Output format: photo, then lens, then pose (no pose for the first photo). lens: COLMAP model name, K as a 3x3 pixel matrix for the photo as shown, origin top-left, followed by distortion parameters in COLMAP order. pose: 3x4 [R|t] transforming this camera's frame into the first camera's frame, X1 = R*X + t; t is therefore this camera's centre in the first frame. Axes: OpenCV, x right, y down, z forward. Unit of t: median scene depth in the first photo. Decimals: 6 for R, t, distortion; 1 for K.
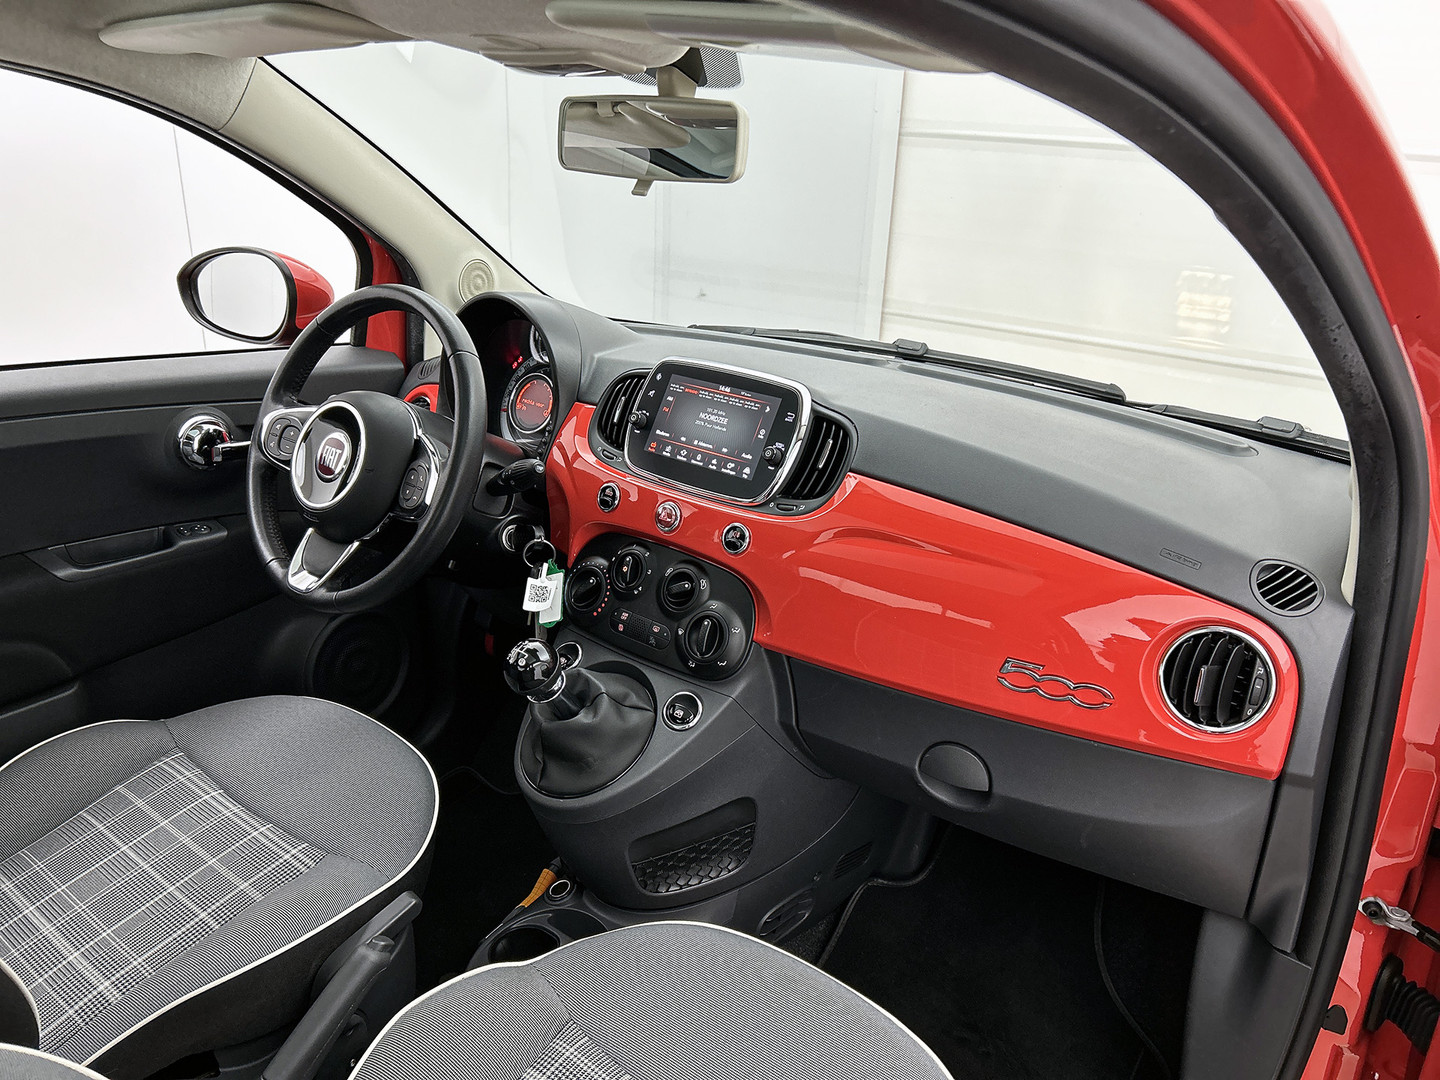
lens RADIAL K [[1122.7, 0, 713.5], [0, 1122.7, 547.3], [0, 0, 1]] dist [0.077567, -0.090646]
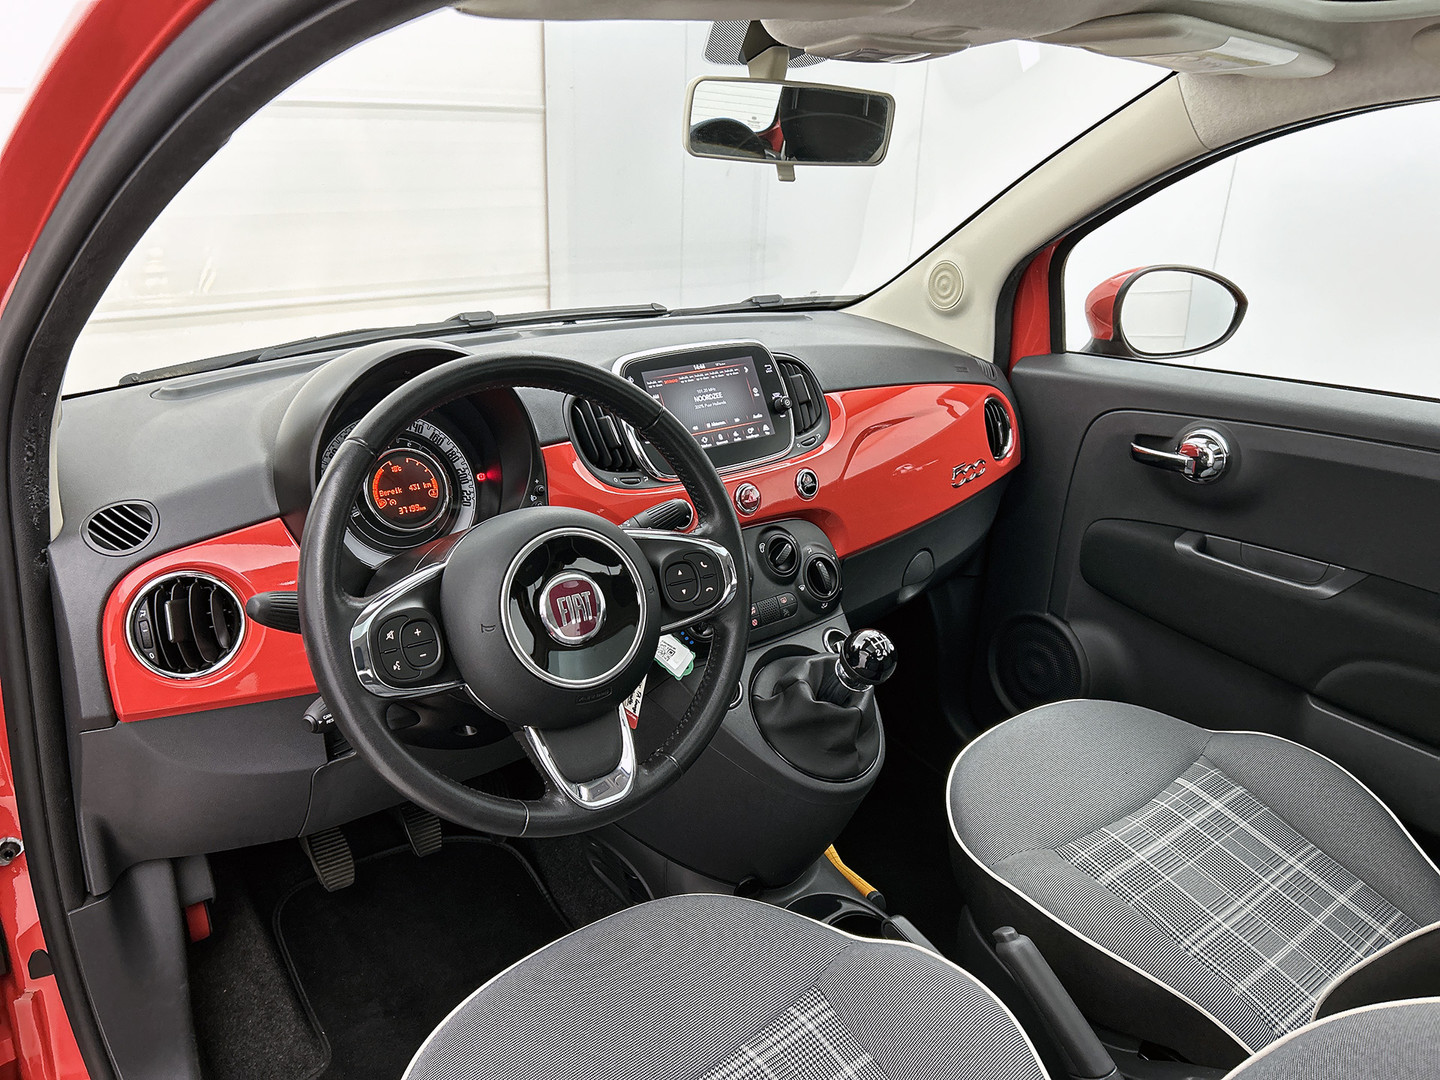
lens RADIAL K [[1122.7, 0, 748.4], [0, 1122.7, 538.3], [0, 0, 1]] dist [0.077567, -0.090646]
pose [[0.184574, -0.390174, 0.902052, -0.947432], [0.336235, 0.887507, 0.315083, -0.307347], [-0.923514, 0.245145, 0.295001, 0.703888]]
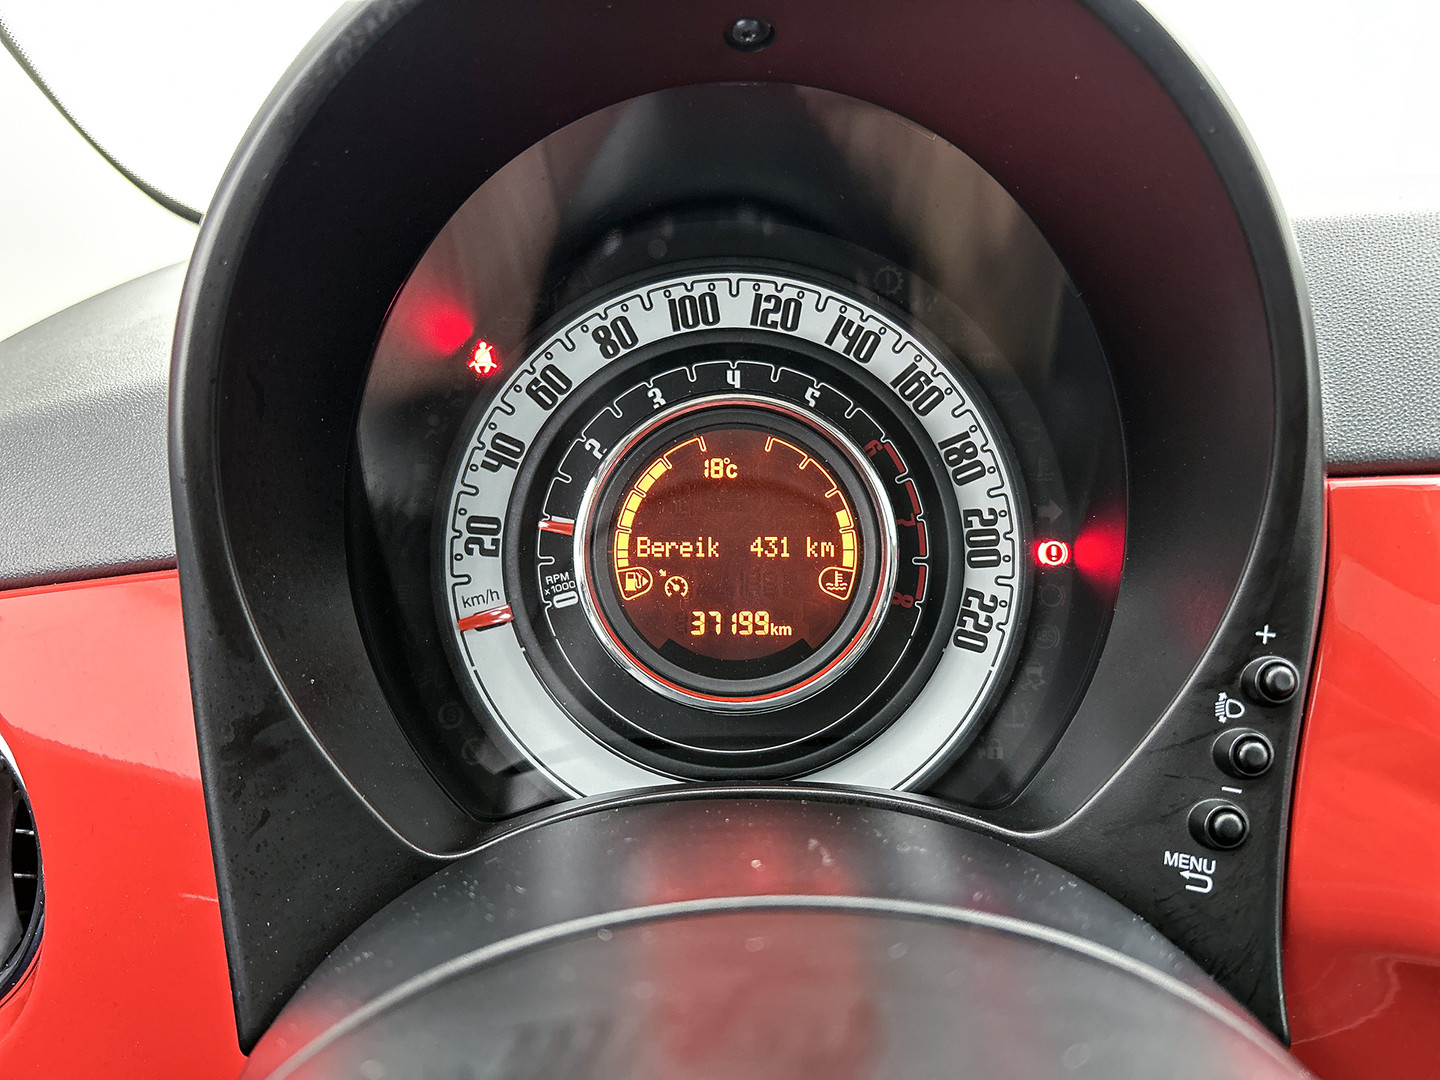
lens RADIAL K [[1122.7, 0, 719.4], [0, 1122.7, 508.9], [0, 0, 1]] dist [0.077567, -0.090646]
pose [[0.759633, -0.248235, 0.601113, -0.330184], [0.261655, 0.962836, 0.066955, -0.178288], [-0.595394, 0.106423, 0.796354, 1.015151]]
